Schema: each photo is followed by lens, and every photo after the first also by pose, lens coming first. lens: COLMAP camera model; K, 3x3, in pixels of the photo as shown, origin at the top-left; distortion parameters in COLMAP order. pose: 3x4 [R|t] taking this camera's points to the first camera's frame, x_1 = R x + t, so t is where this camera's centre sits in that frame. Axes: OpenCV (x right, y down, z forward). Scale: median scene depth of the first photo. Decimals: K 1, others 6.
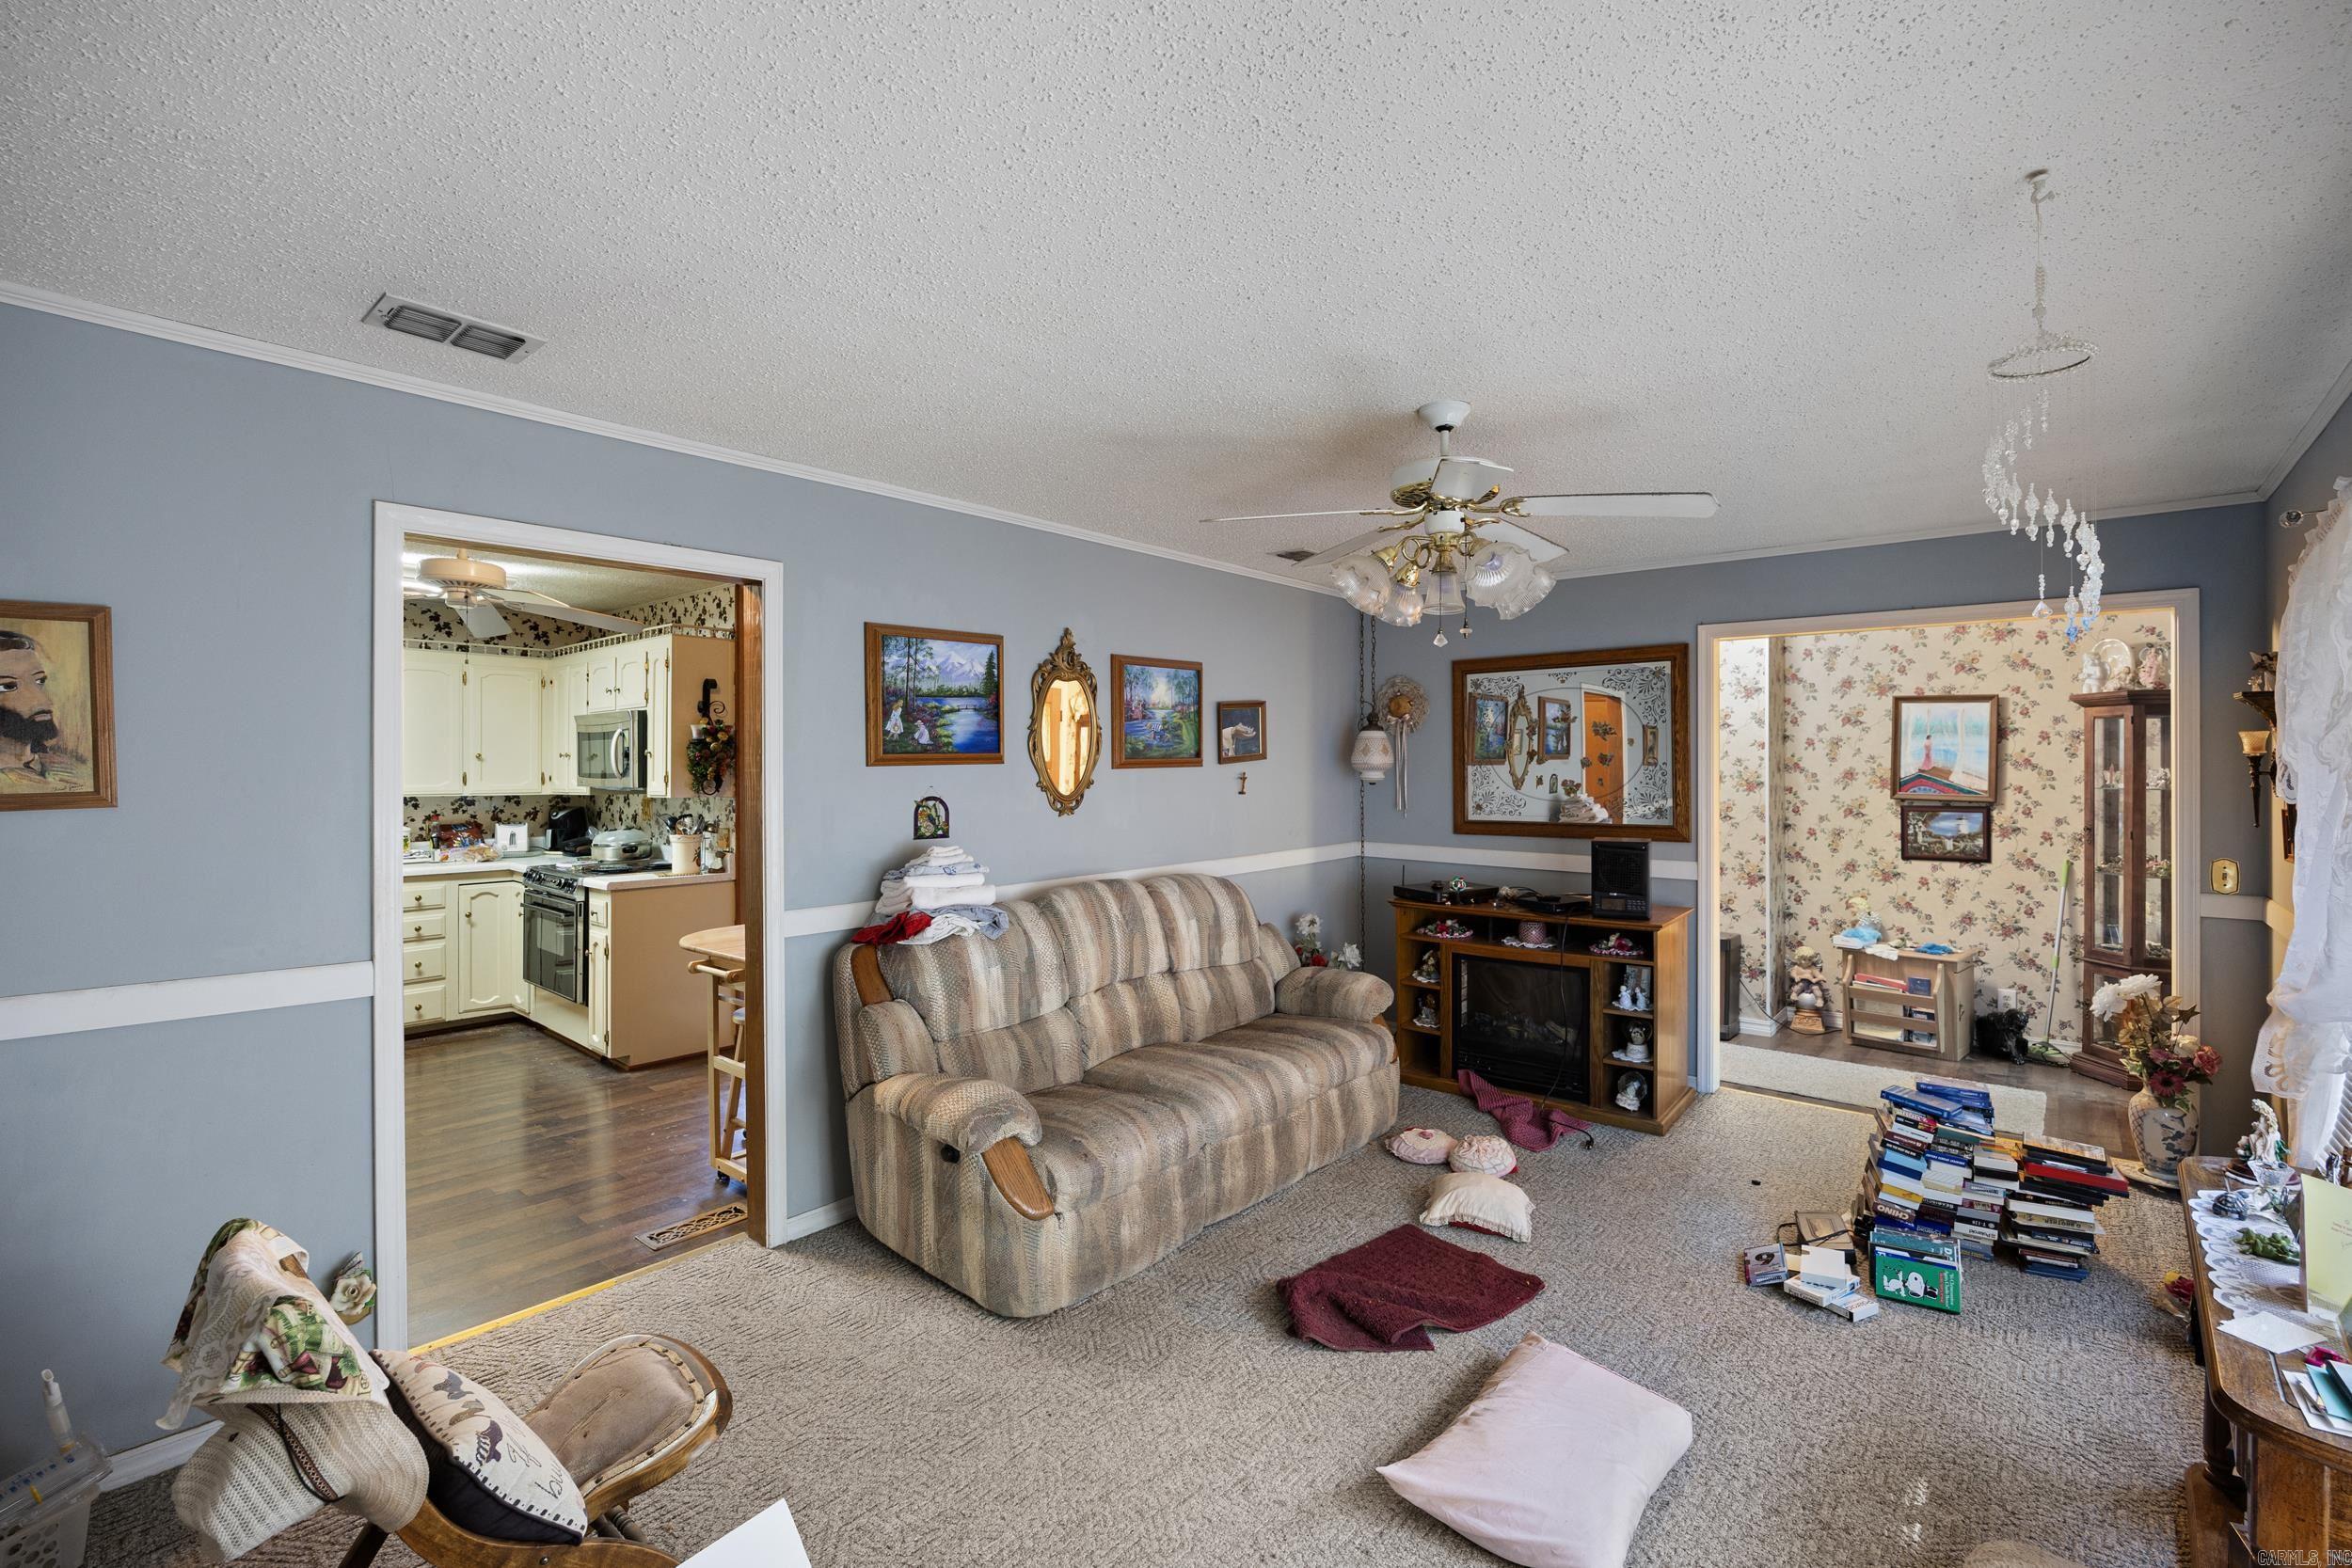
lens RADIAL K [[1054.7, 0, 1184.4], [0, 1054.7, 767.9], [0, 0, 1]] dist [-0.008030, 0.000420]
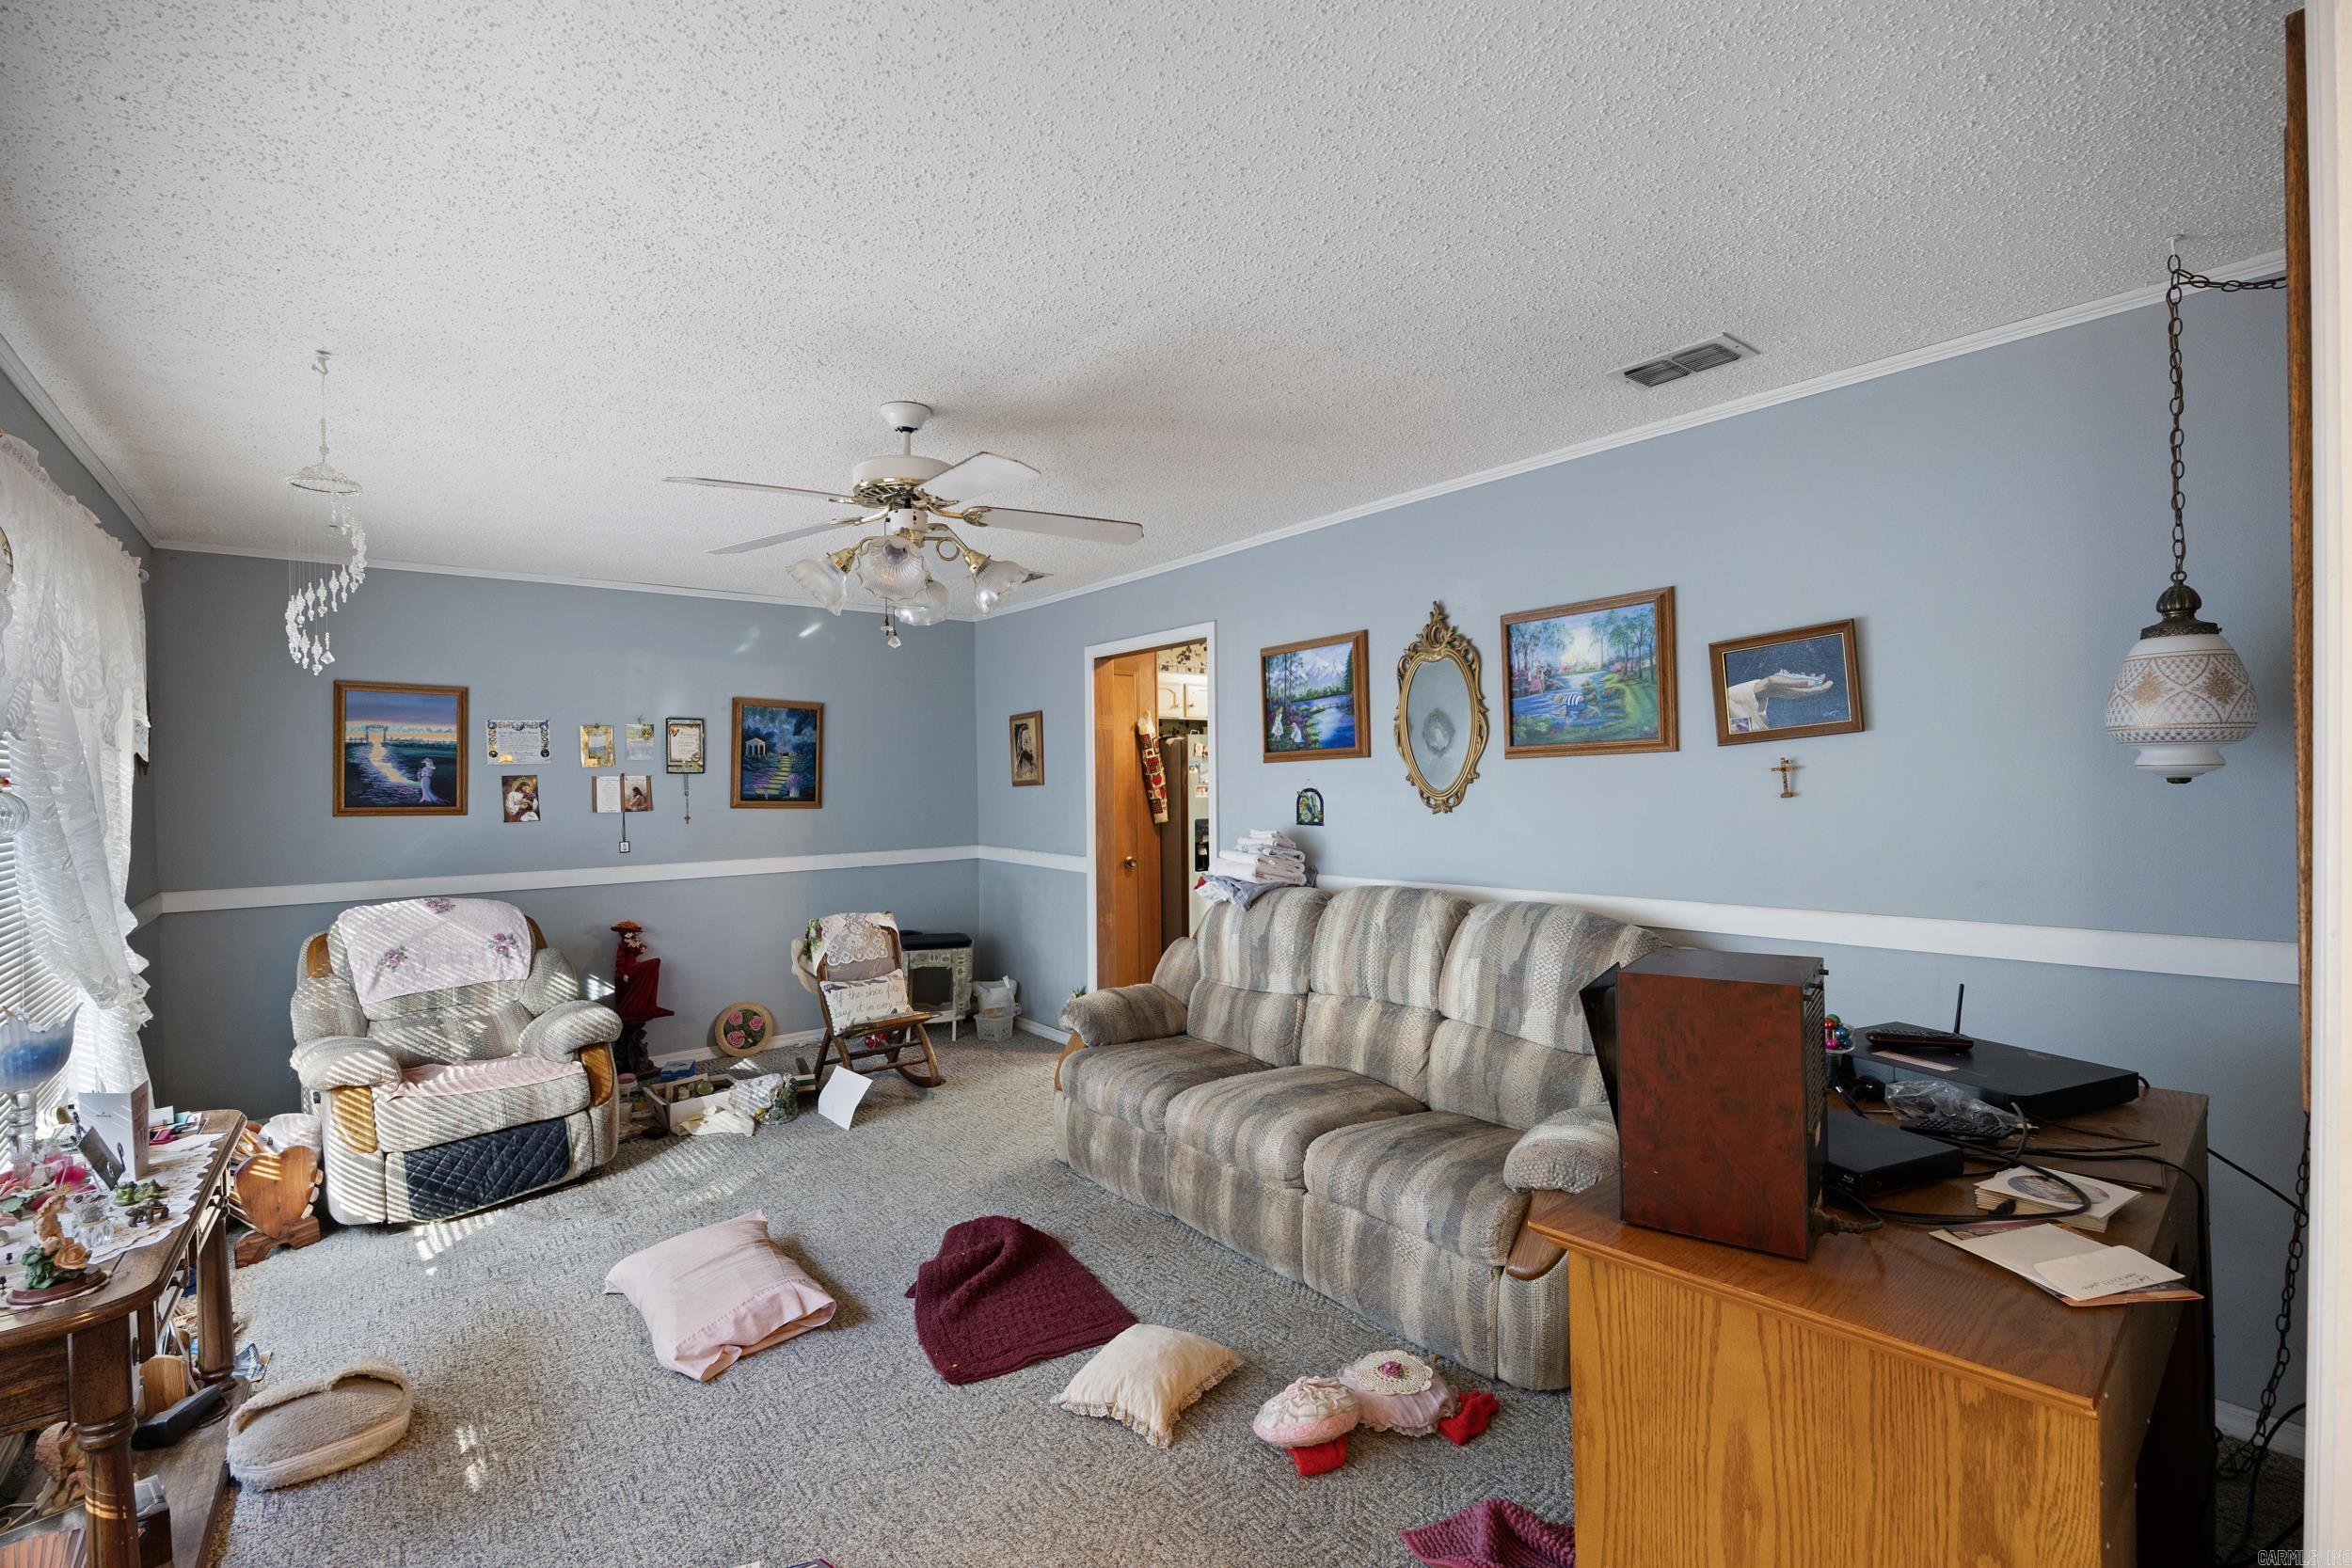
lens RADIAL K [[1054.7, 0, 1186.6], [0, 1054.7, 786.7], [0, 0, 1]] dist [-0.008030, 0.000420]
pose [[-0.199704, 0.010823, -0.979796, 0.864579], [0.012518, 0.999886, 0.008494, 0.013623], [0.979776, -0.010569, -0.199817, 1.051023]]
